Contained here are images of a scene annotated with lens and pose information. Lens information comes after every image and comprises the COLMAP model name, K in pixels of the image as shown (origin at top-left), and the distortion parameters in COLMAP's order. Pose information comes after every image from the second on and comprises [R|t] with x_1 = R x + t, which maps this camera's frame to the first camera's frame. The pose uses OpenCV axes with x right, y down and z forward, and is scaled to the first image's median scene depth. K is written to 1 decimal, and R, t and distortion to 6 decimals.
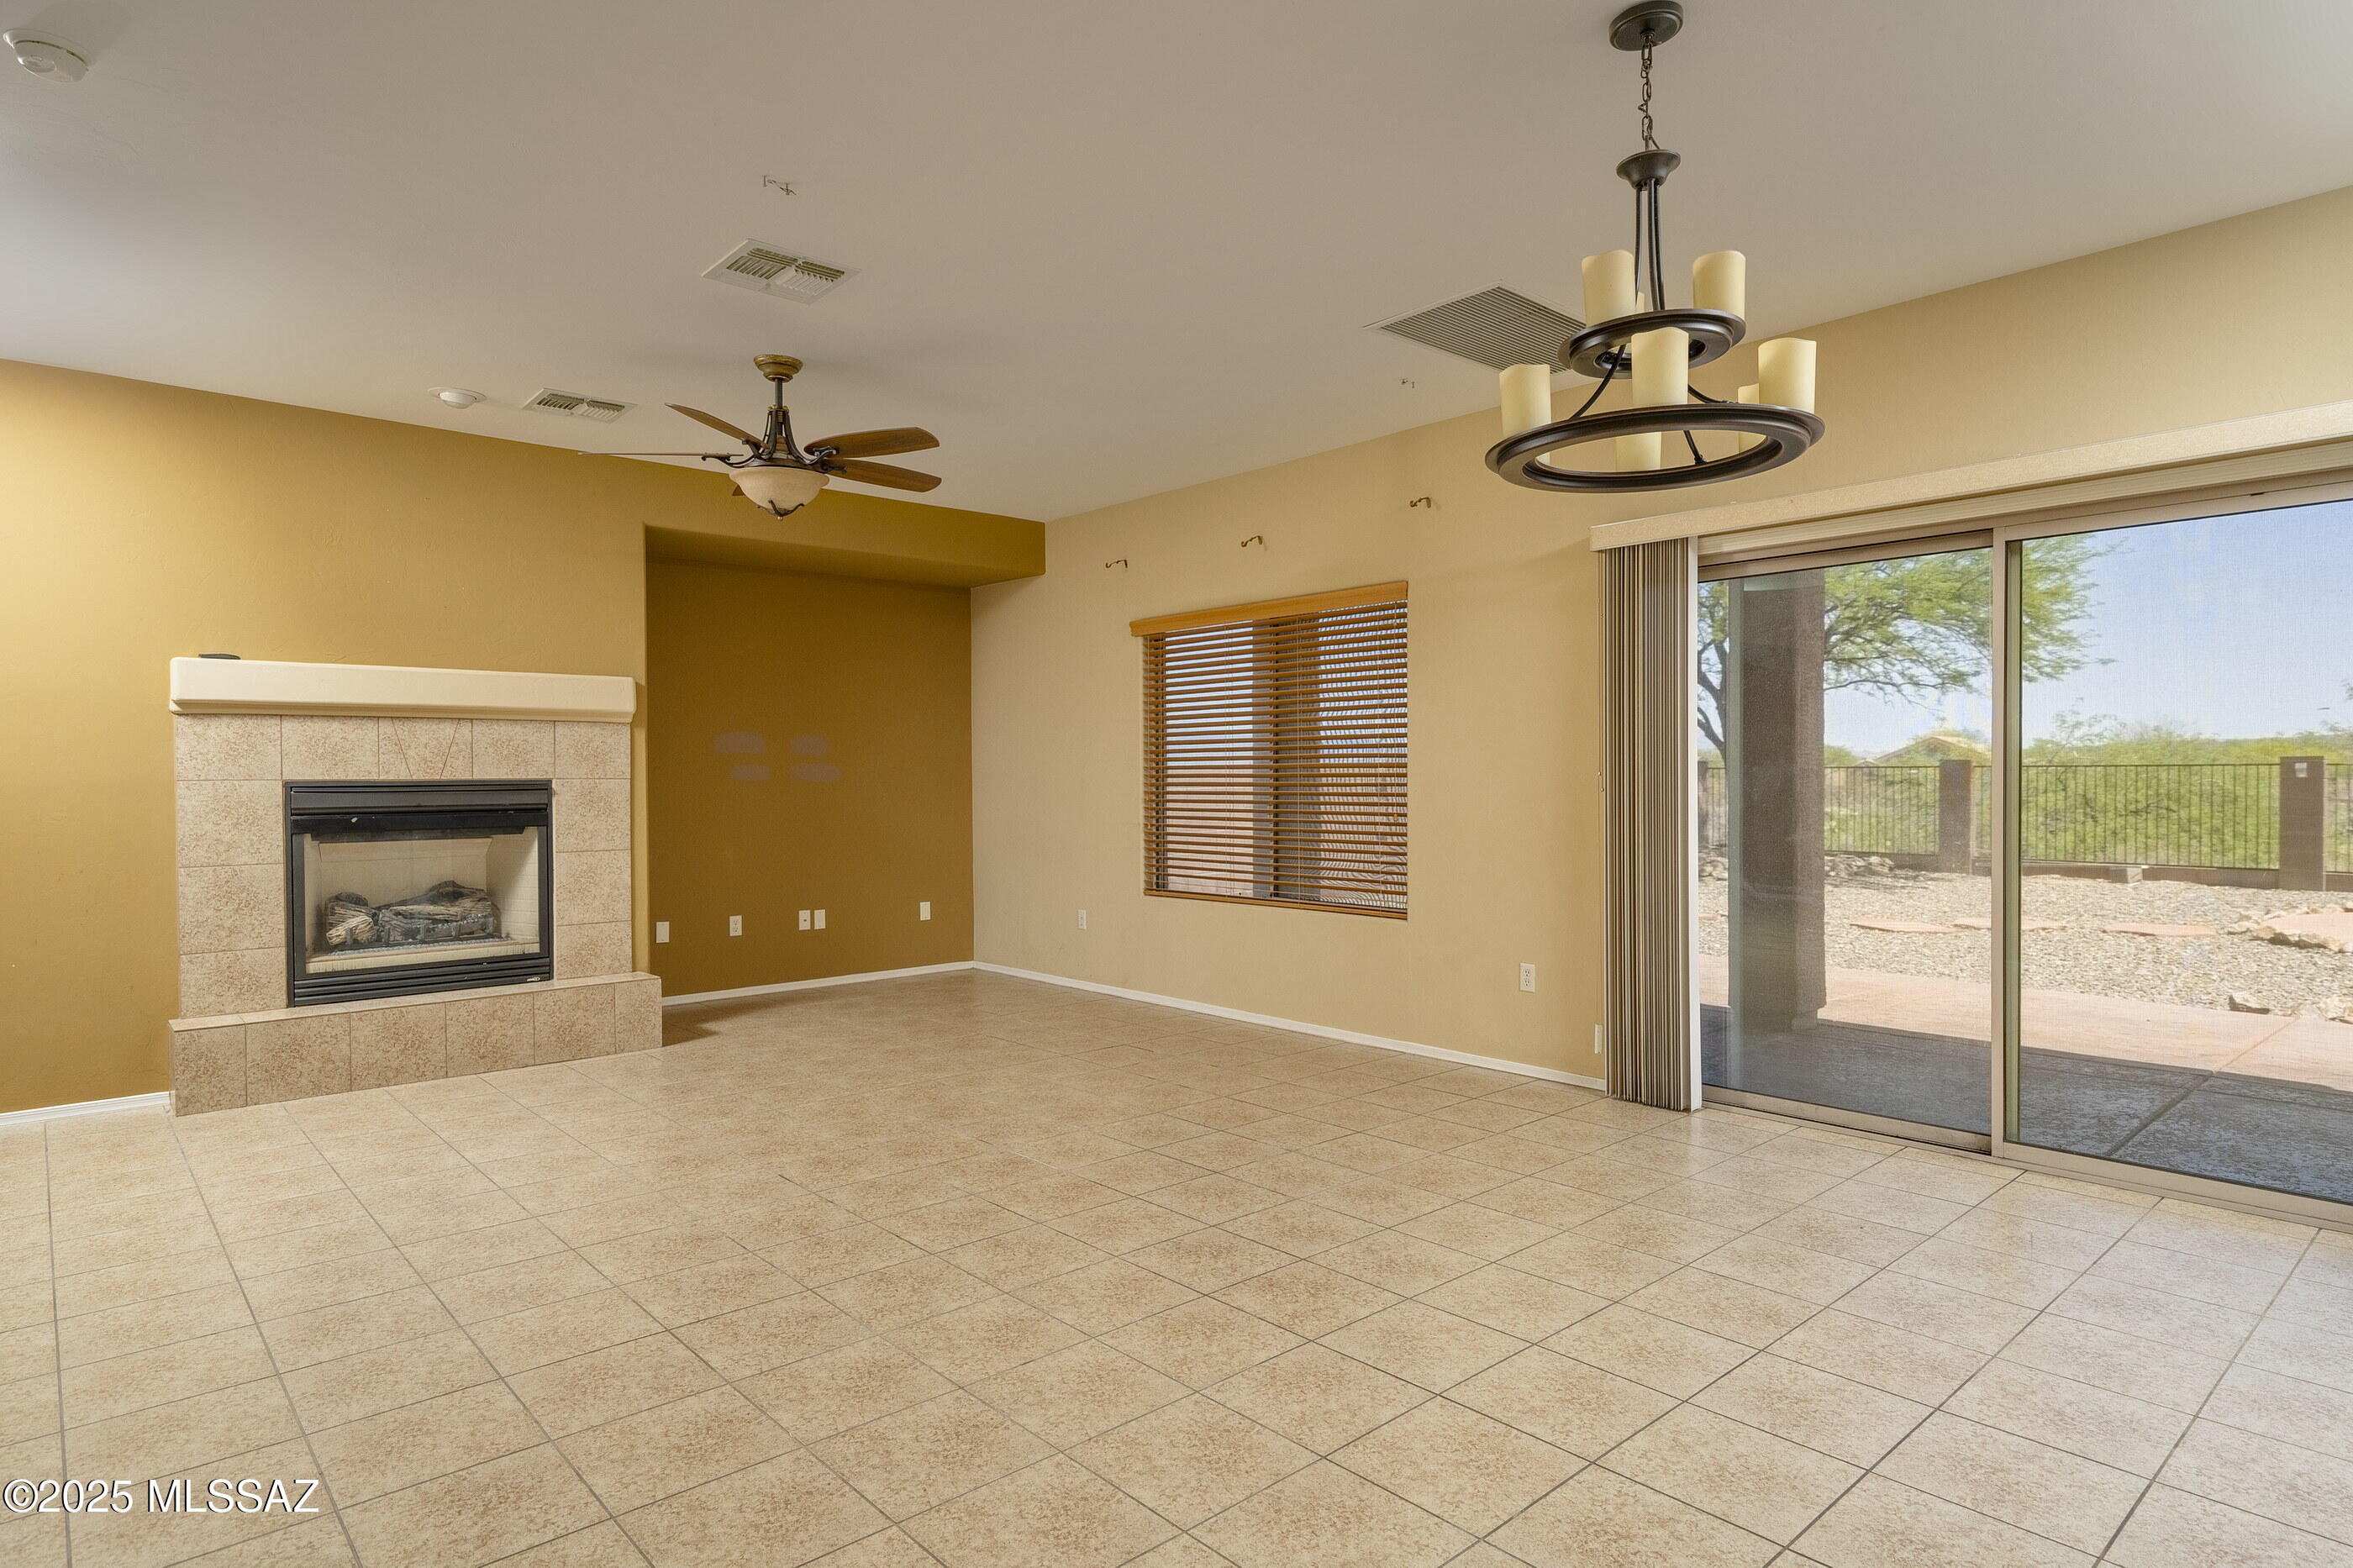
lens RADIAL K [[1311.6, 0, 1176.5], [0, 1311.6, 784.0], [0, 0, 1]] dist [-0.001444, -0.000072]
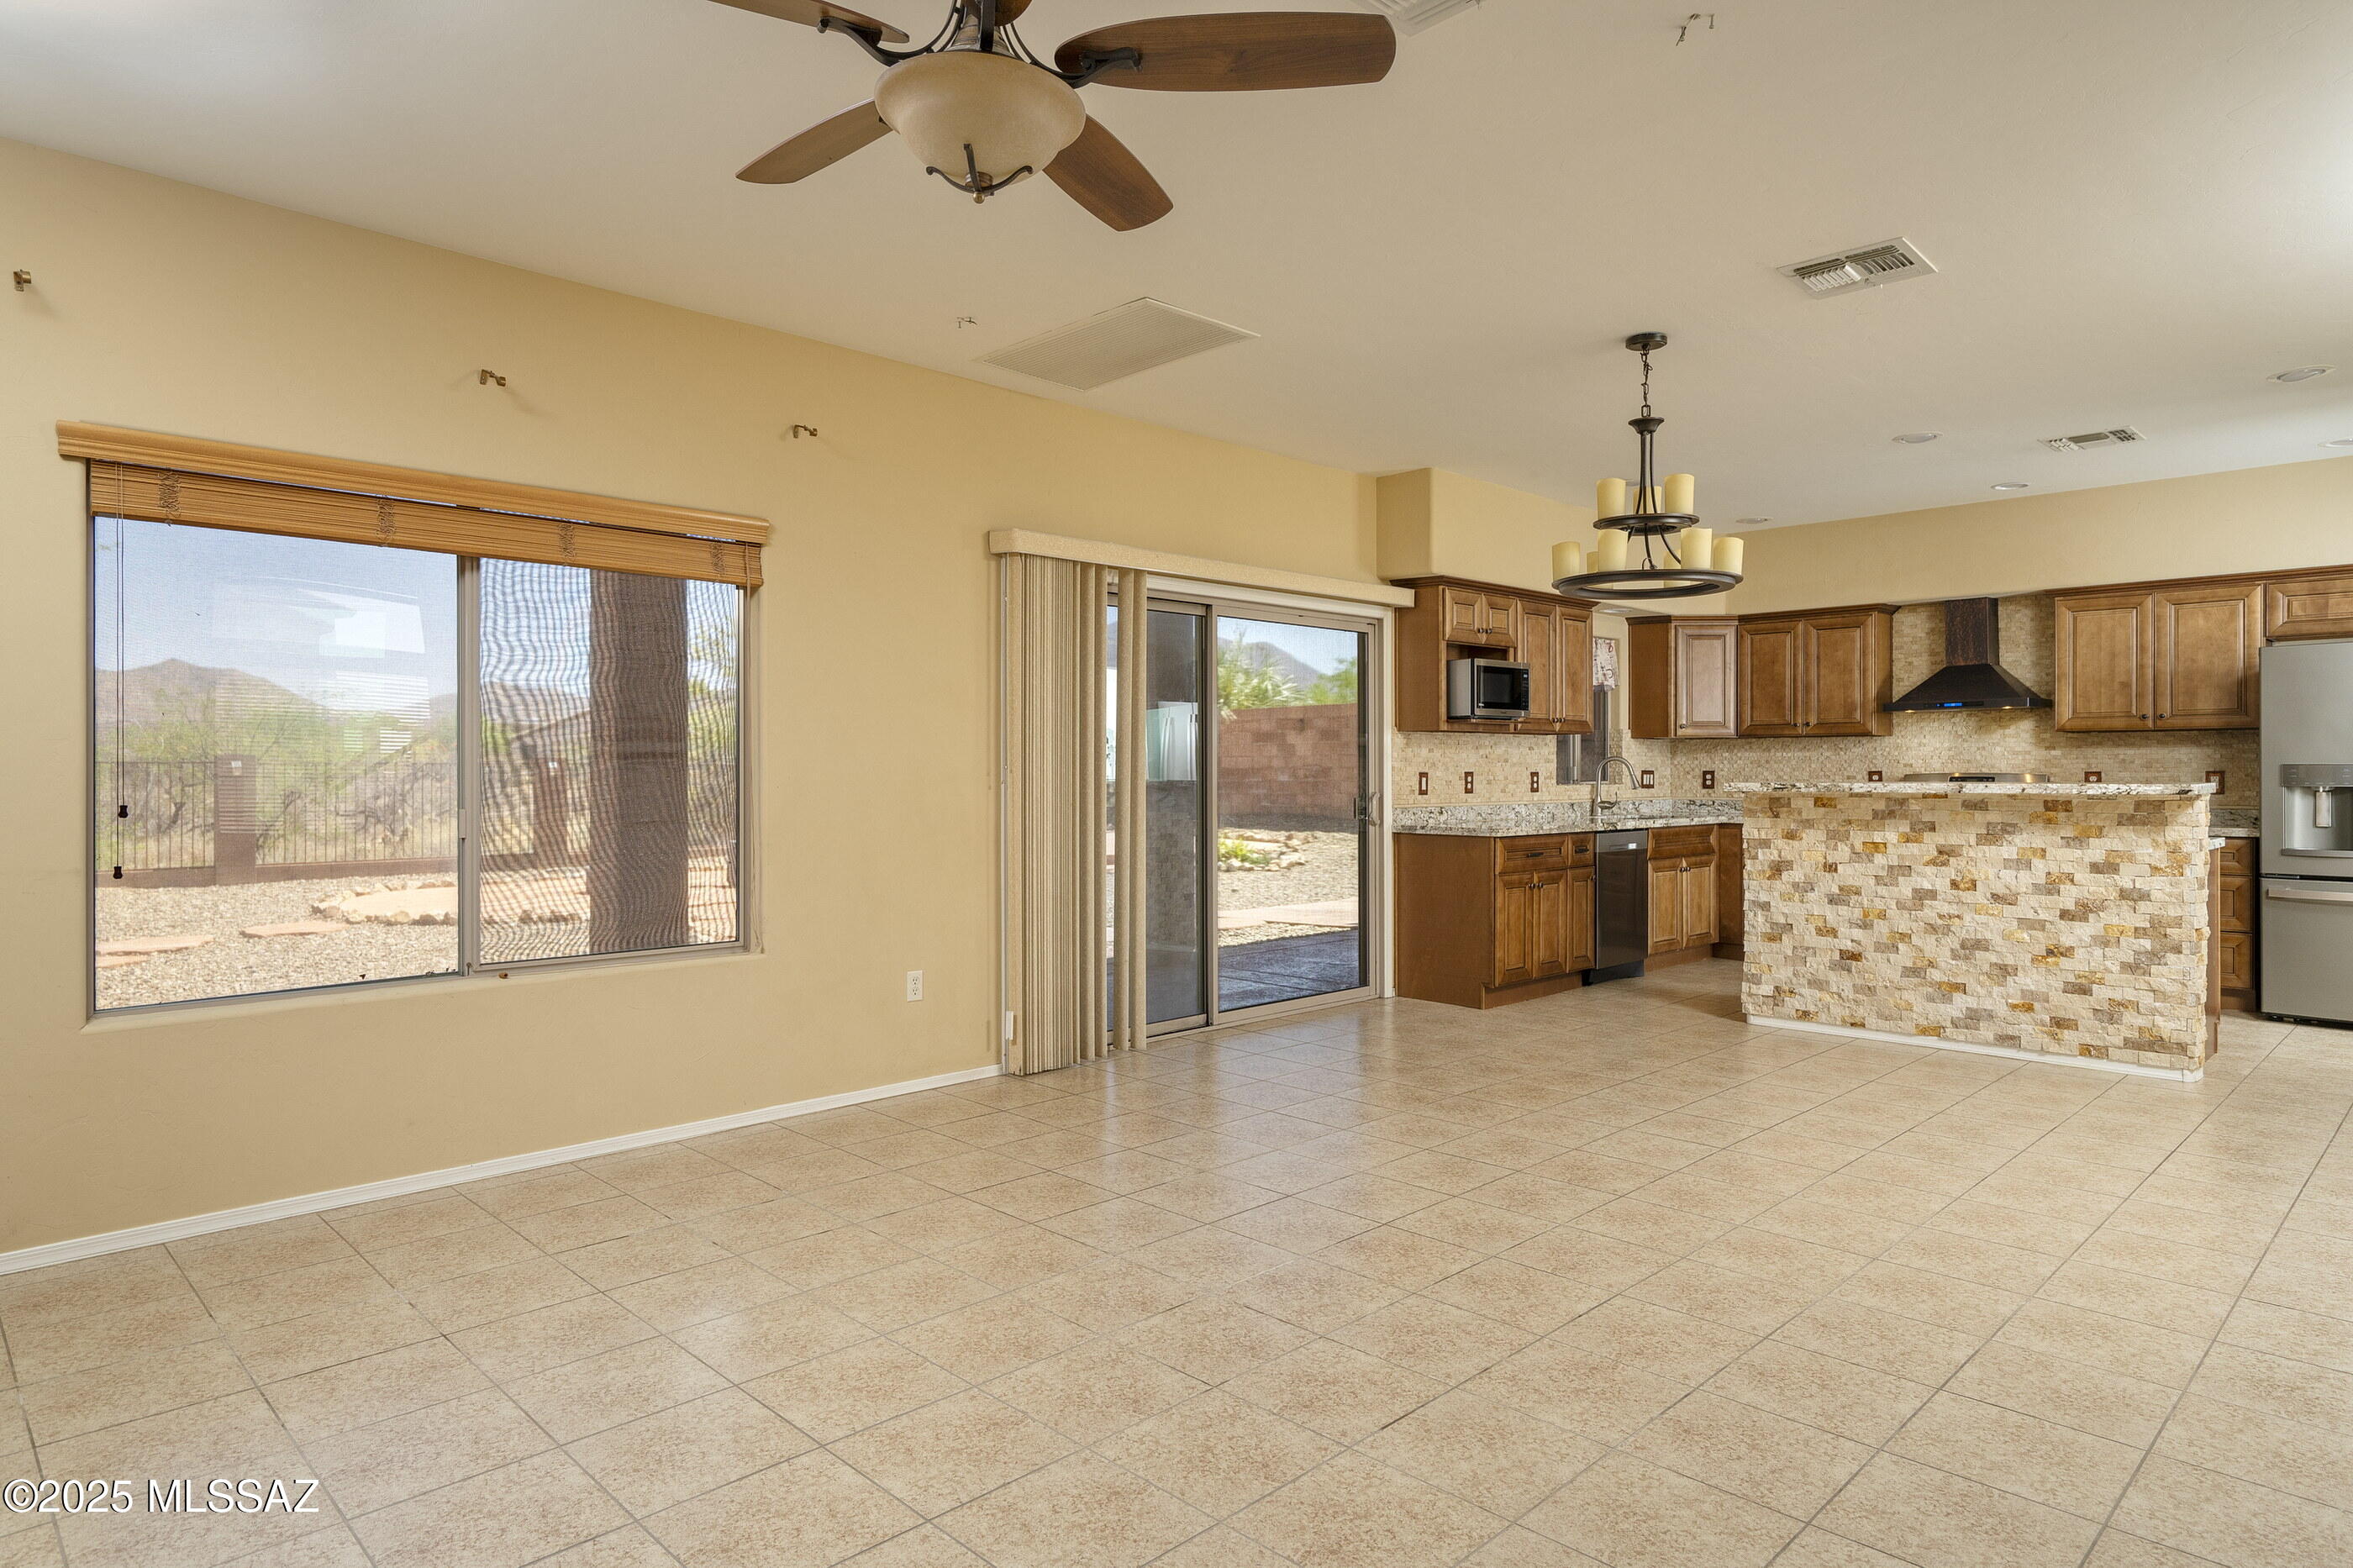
lens RADIAL K [[1411.5, 0, 1177.5], [0, 1411.5, 766.9], [0, 0, 1]] dist [-0.000616, 0.000676]
pose [[-0.078414, 0.007911, 0.996890, -0.965374], [0.006986, 0.999948, -0.007386, 0.005984], [-0.996896, 0.006385, -0.078465, 1.183777]]
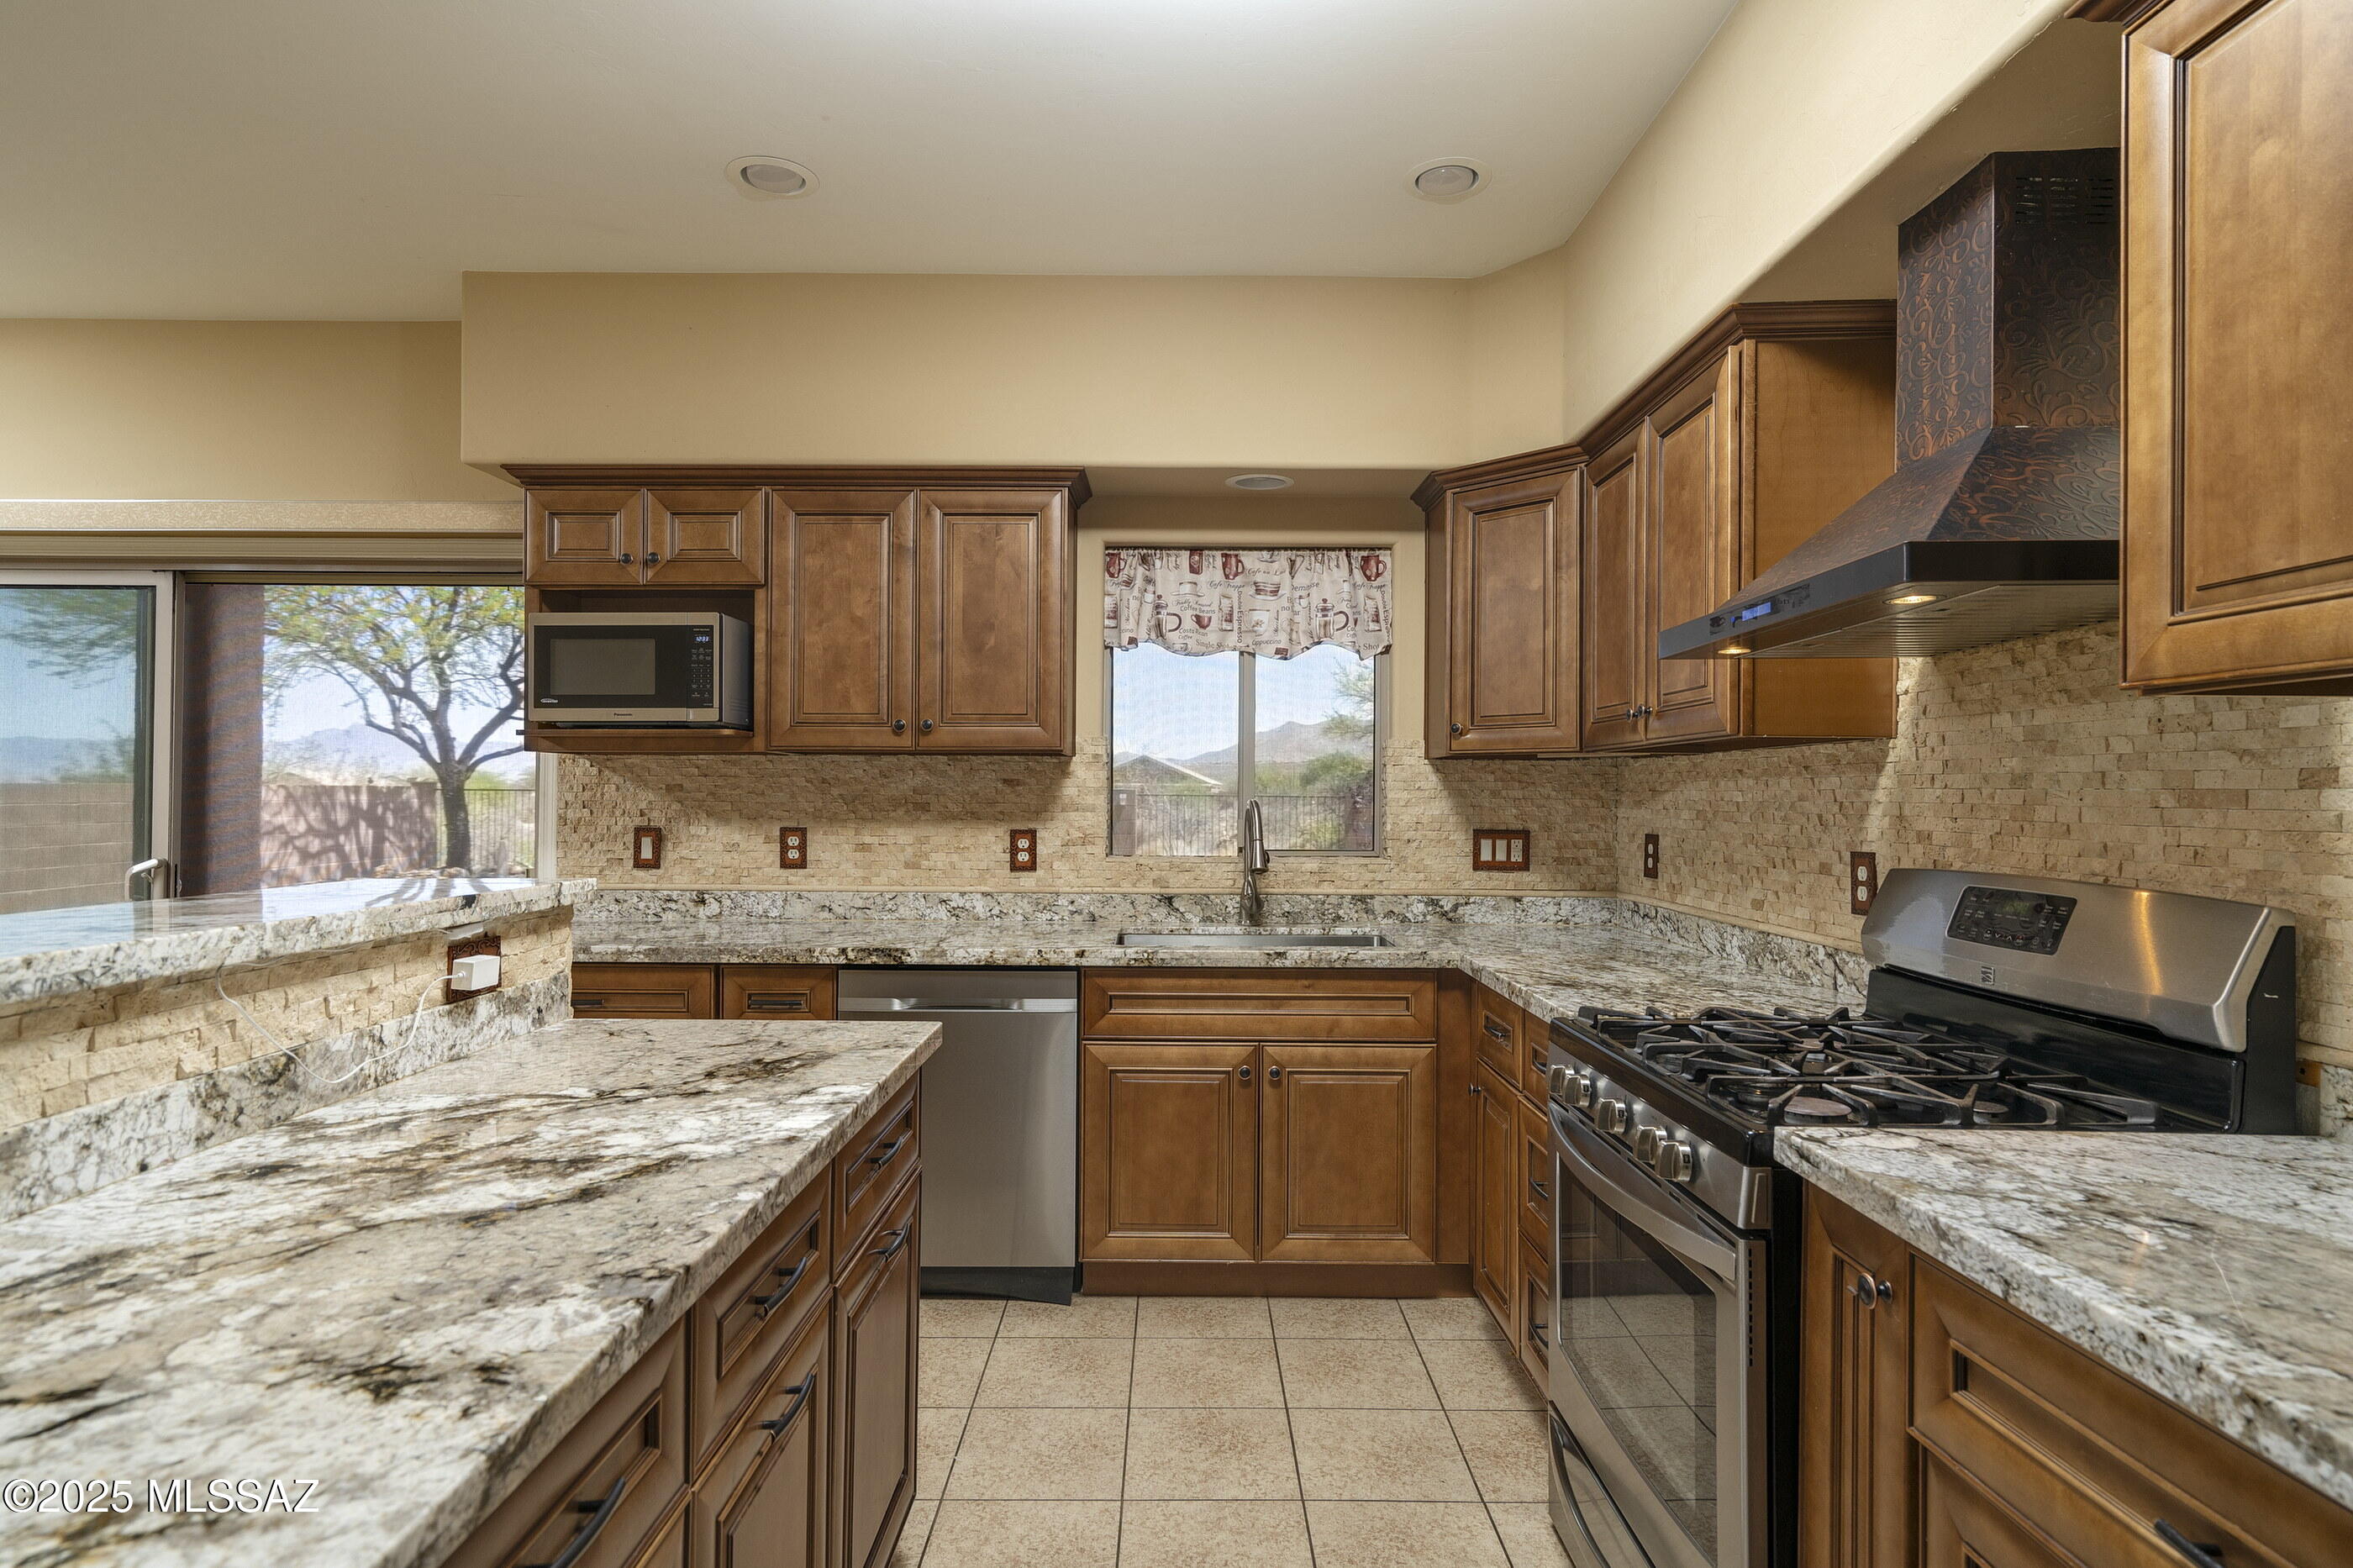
lens RADIAL K [[1258.4, 0, 1176.5], [0, 1258.4, 784.0], [0, 0, 1]] dist [-0.000012, 0.000617]
pose [[0.654425, 0.017375, 0.755927, 0.433315], [-0.004672, 0.999810, -0.018935, -0.014991], [-0.756112, 0.008860, 0.654382, -0.197303]]
